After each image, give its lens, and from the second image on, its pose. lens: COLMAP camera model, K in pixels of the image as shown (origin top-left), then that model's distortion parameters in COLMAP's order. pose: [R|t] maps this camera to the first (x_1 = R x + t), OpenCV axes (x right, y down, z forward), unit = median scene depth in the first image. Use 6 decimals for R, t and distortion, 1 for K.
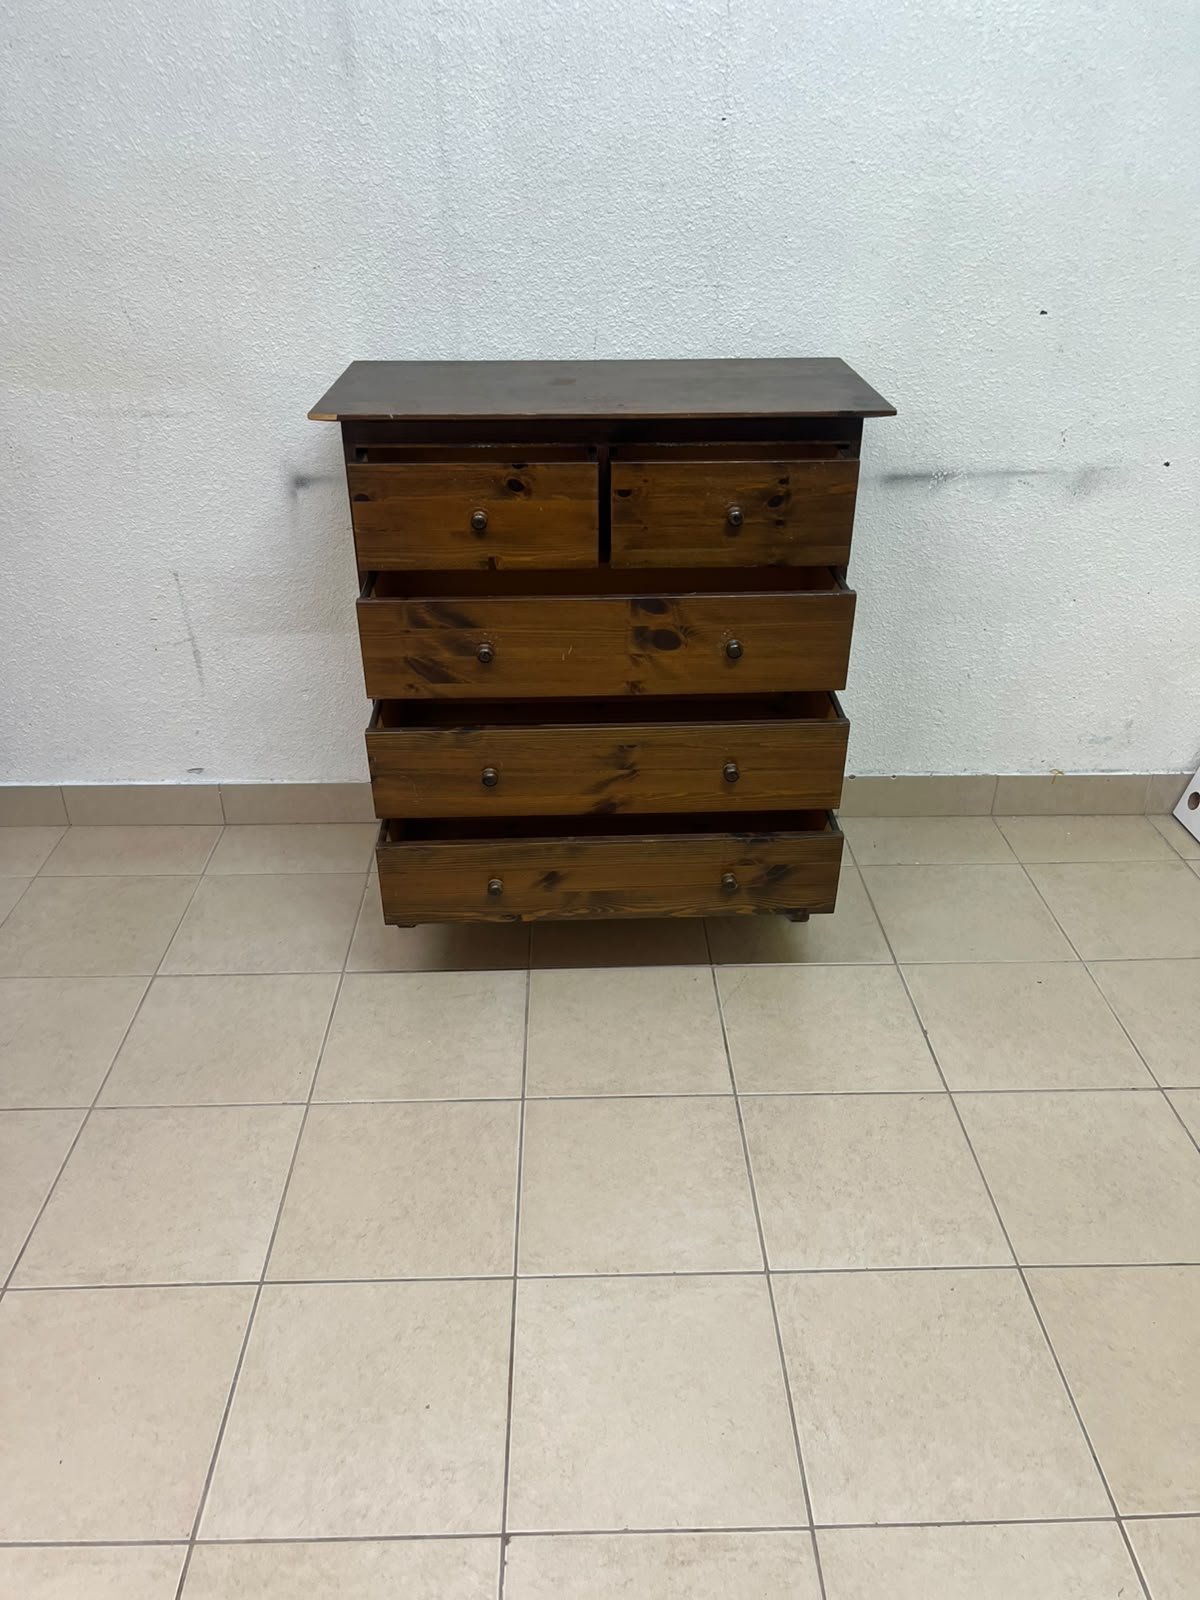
lens RADIAL K [[1208.2, 0, 593.1], [0, 1208.2, 814.9], [0, 0, 1]] dist [0.041120, -0.047237]
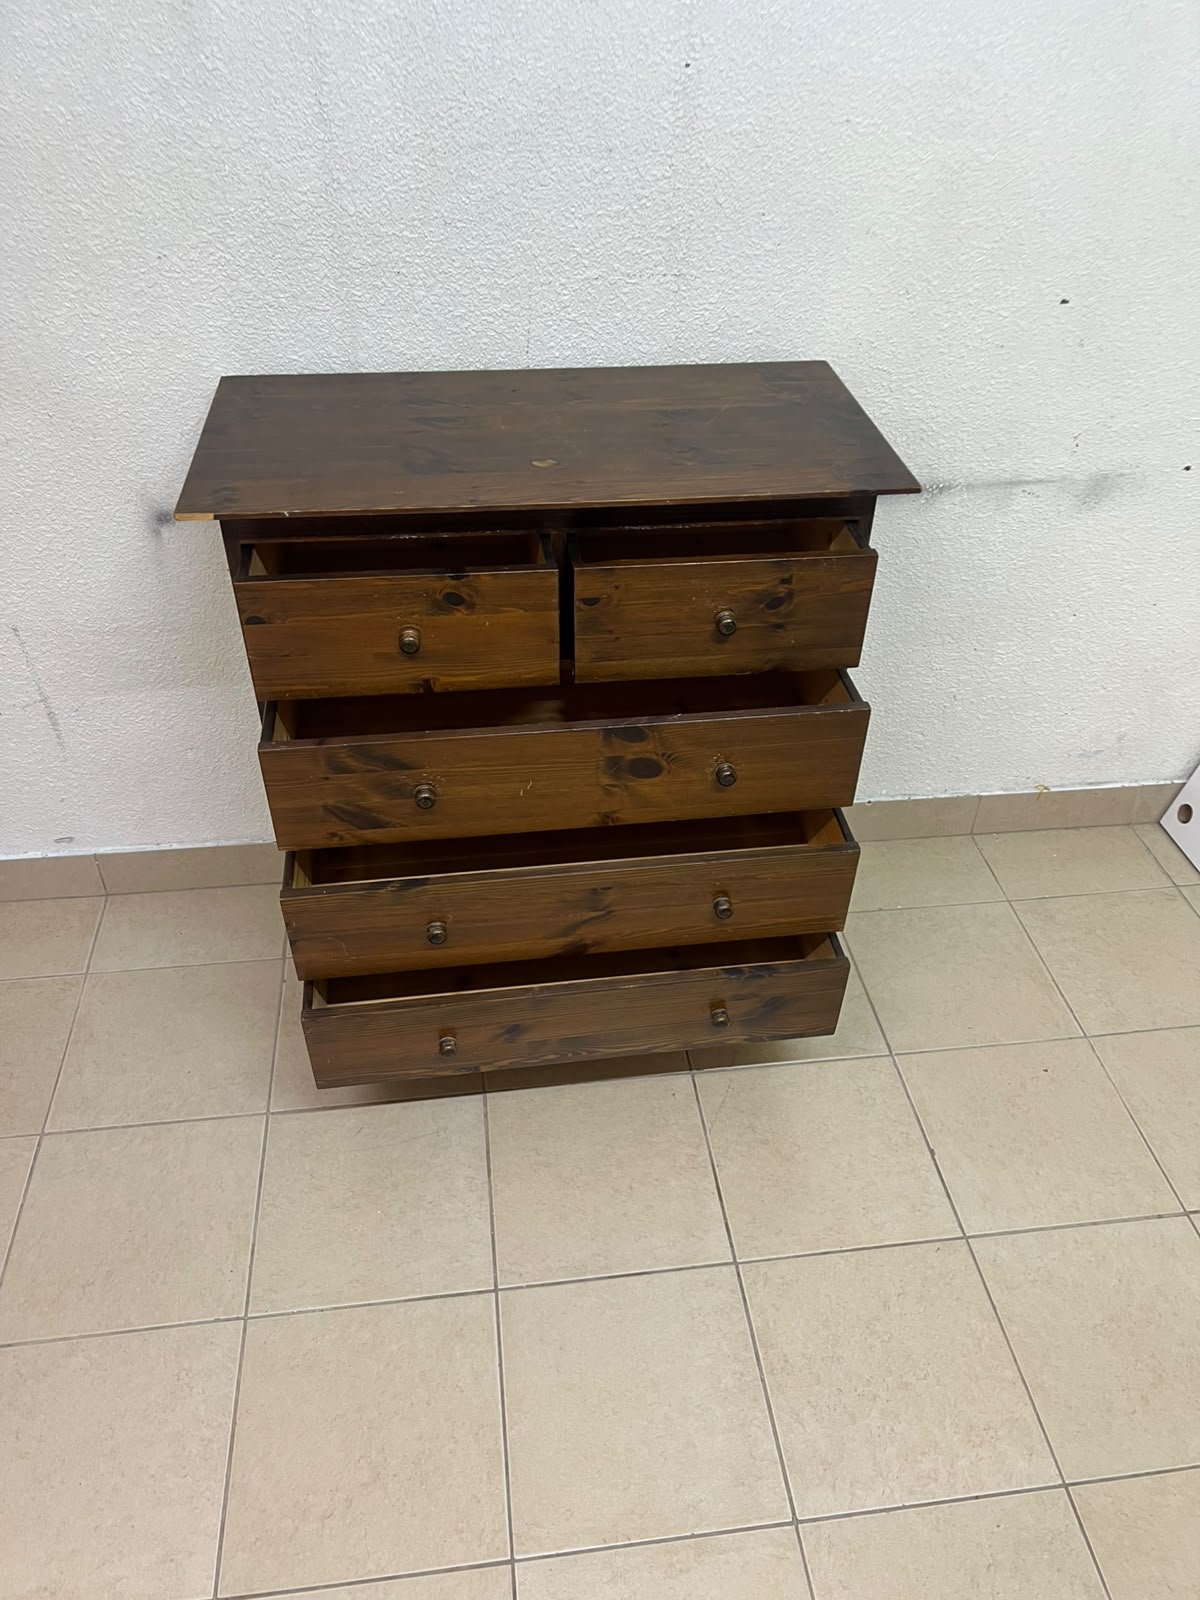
lens RADIAL K [[1208.2, 0, 609.2], [0, 1208.2, 806.1], [0, 0, 1]] dist [0.041120, -0.047237]
pose [[0.993945, -0.051567, 0.097023, -0.040757], [0.036012, 0.987142, 0.155737, -0.223886], [-0.103806, -0.151300, 0.983022, 0.169116]]
